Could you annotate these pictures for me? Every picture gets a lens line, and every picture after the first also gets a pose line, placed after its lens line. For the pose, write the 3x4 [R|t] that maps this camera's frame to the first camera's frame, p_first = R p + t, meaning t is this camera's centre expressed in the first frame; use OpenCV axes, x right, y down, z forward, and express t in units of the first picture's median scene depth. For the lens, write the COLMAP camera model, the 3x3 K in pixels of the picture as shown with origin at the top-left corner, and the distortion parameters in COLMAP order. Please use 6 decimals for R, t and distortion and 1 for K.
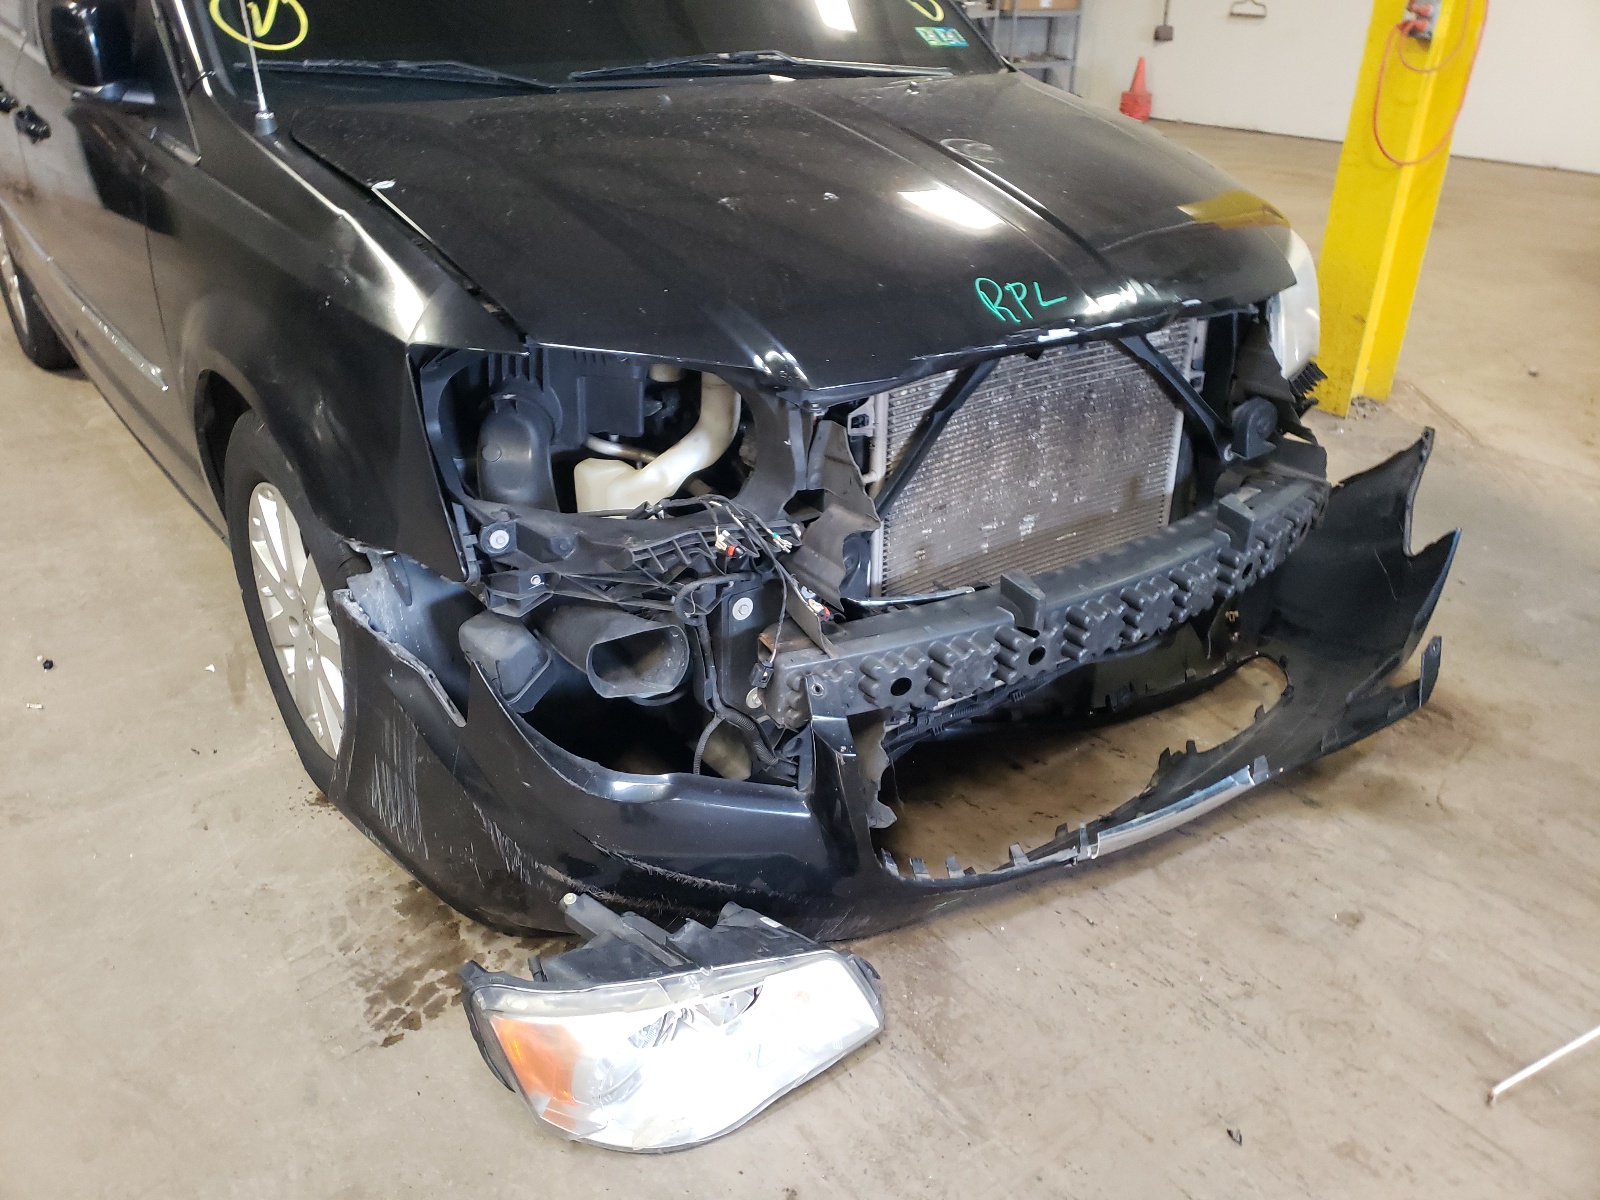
lens RADIAL K [[1319.0, 0, 799.8], [0, 1319.0, 577.6], [0, 0, 1]] dist [0.034694, -0.018311]
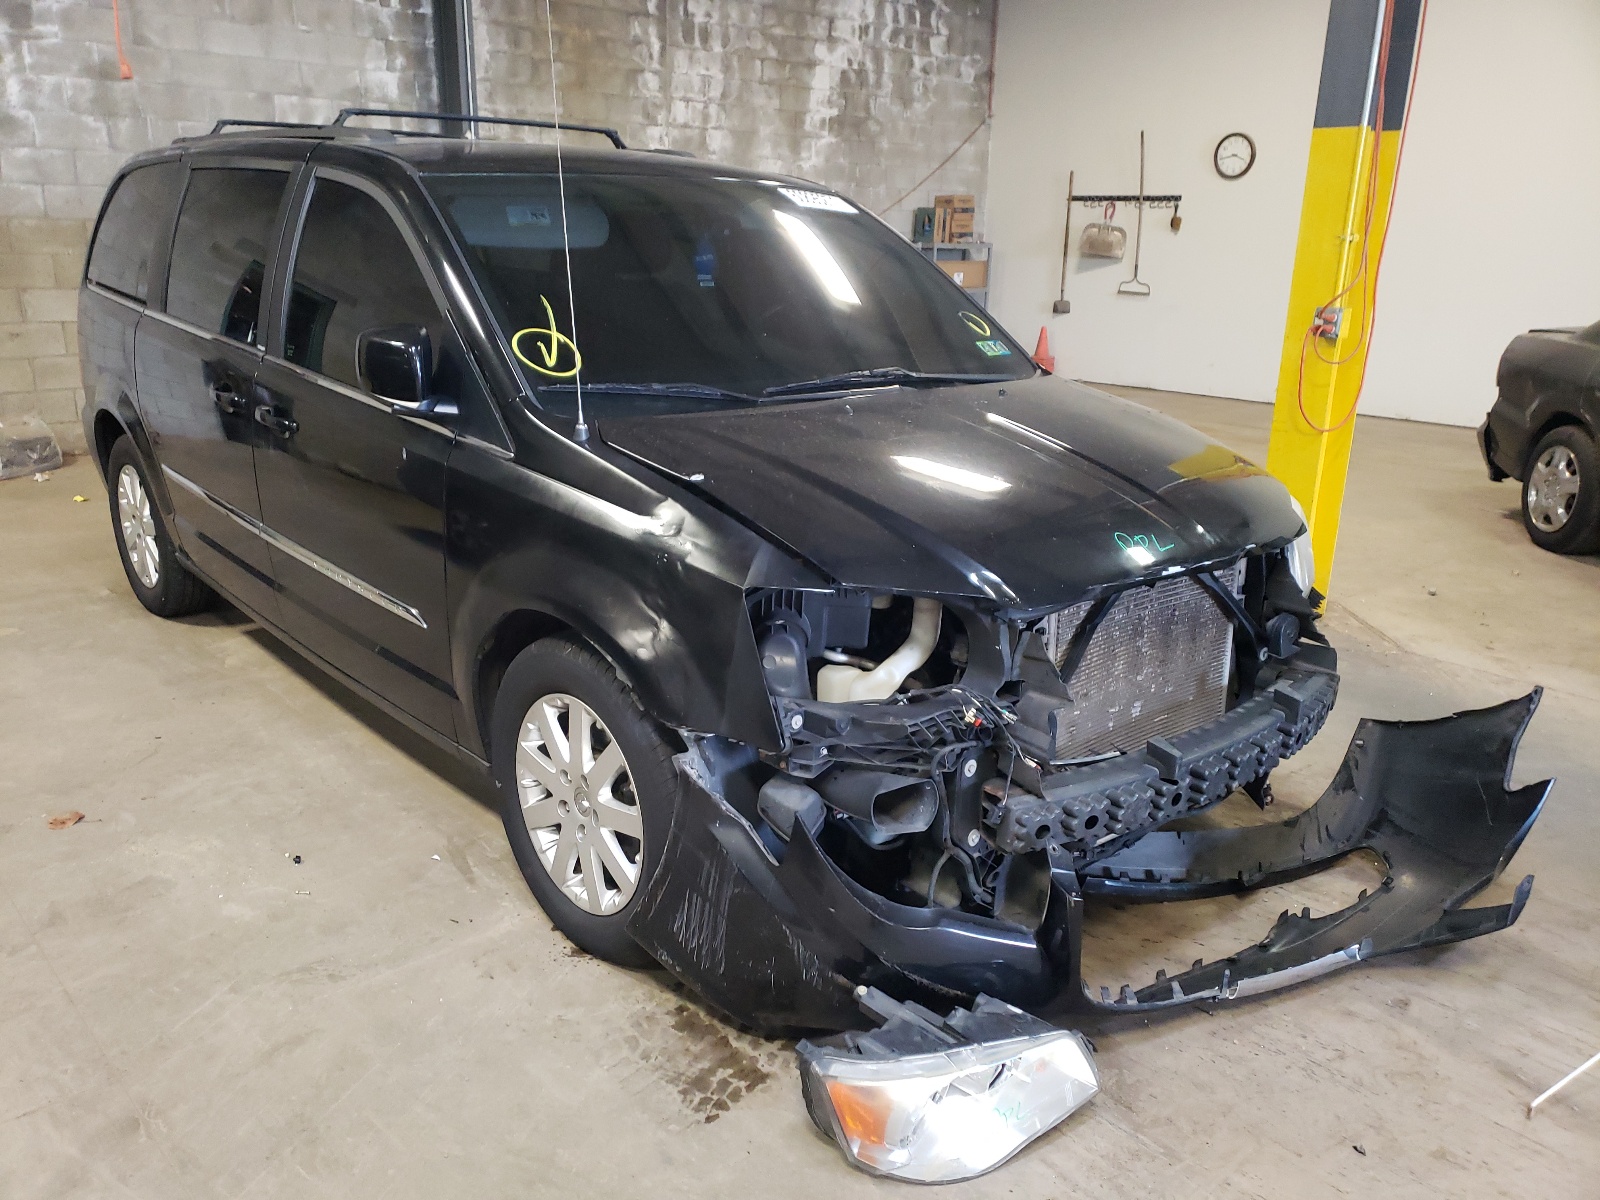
lens RADIAL K [[1319.0, 0, 799.8], [0, 1319.0, 577.6], [0, 0, 1]] dist [0.034694, -0.018311]
pose [[0.996283, -0.019745, 0.083843, -0.304811], [0.034112, 0.984232, -0.173562, 0.055161], [-0.079094, 0.175777, 0.981248, -0.347392]]
